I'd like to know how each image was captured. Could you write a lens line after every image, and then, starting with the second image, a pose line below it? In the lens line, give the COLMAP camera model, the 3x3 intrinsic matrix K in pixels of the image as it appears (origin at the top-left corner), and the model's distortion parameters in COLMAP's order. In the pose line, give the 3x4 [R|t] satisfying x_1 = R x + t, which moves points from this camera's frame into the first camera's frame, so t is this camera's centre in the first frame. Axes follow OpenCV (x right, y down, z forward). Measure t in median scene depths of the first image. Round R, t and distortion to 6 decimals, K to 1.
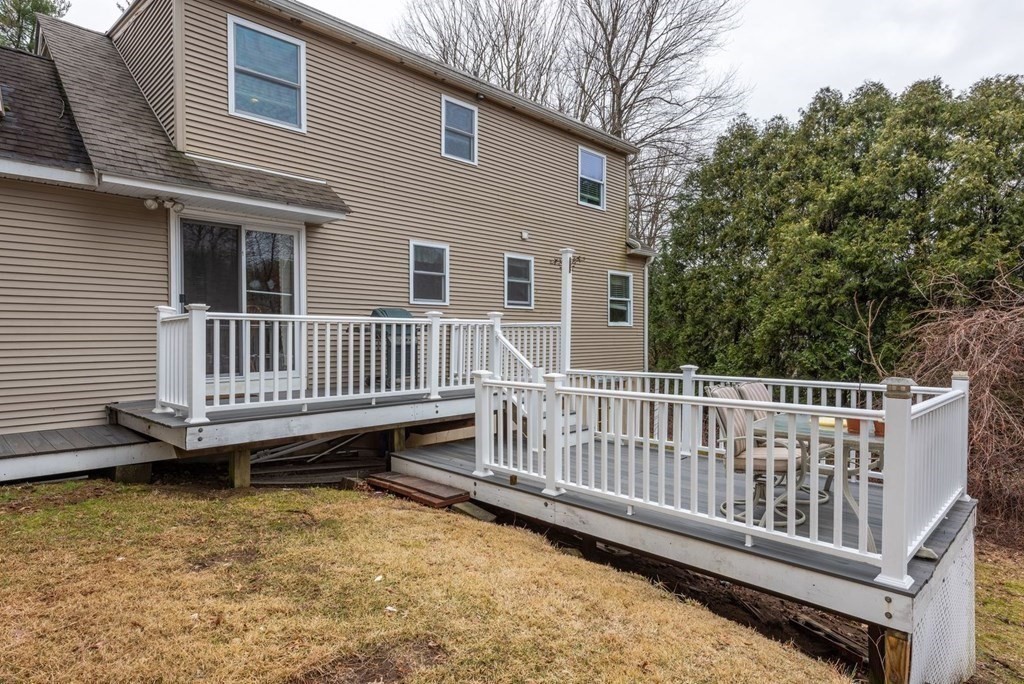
lens RADIAL K [[570.3, 0, 514.1], [0, 570.3, 342.6], [0, 0, 1]] dist [0.031763, 0.000196]
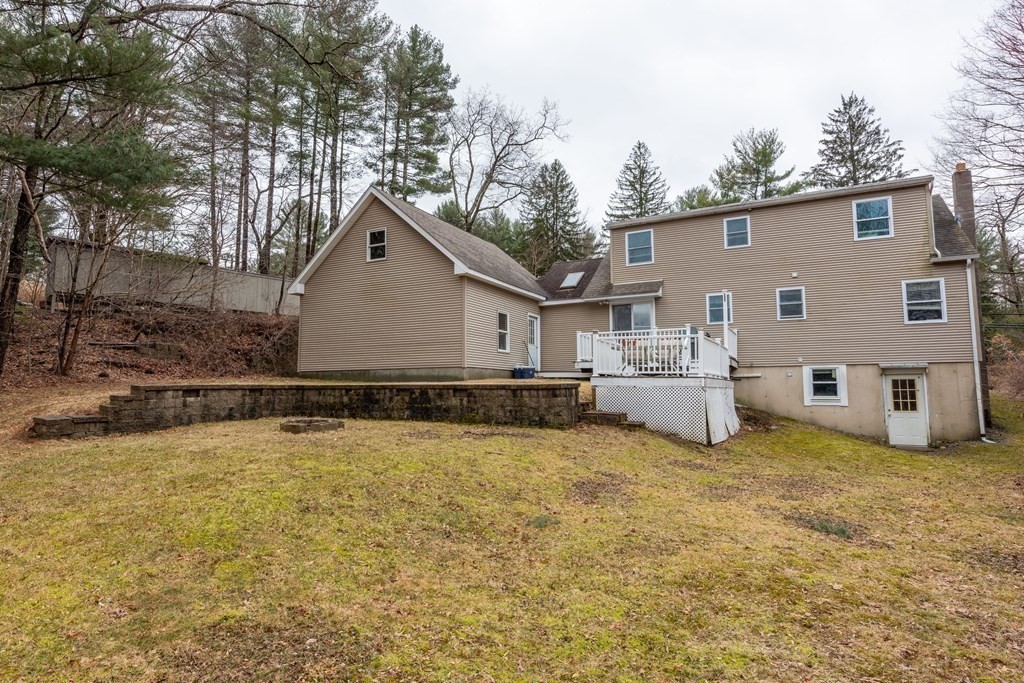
lens RADIAL K [[570.3, 0, 512.8], [0, 570.3, 341.1], [0, 0, 1]] dist [0.031763, 0.000196]
pose [[0.312027, -0.084715, -0.946289, 1.446461], [-0.008529, 0.995727, -0.091953, 0.174854], [0.950035, 0.036763, 0.309971, -0.292760]]
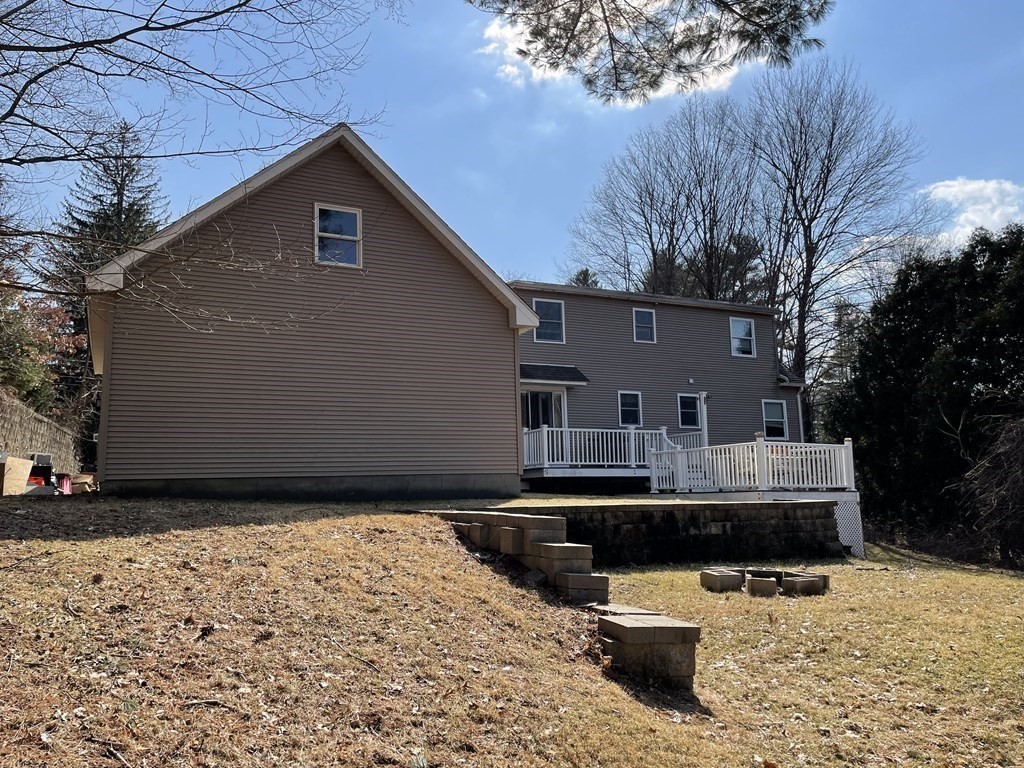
lens RADIAL K [[765.1, 0, 503.7], [0, 765.1, 383.9], [0, 0, 1]] dist [0.047738, -0.002796]
pose [[0.946969, -0.067707, -0.314110, 0.213386], [0.018223, 0.987291, -0.157875, 0.155323], [0.320807, 0.143779, 0.936168, -1.245677]]
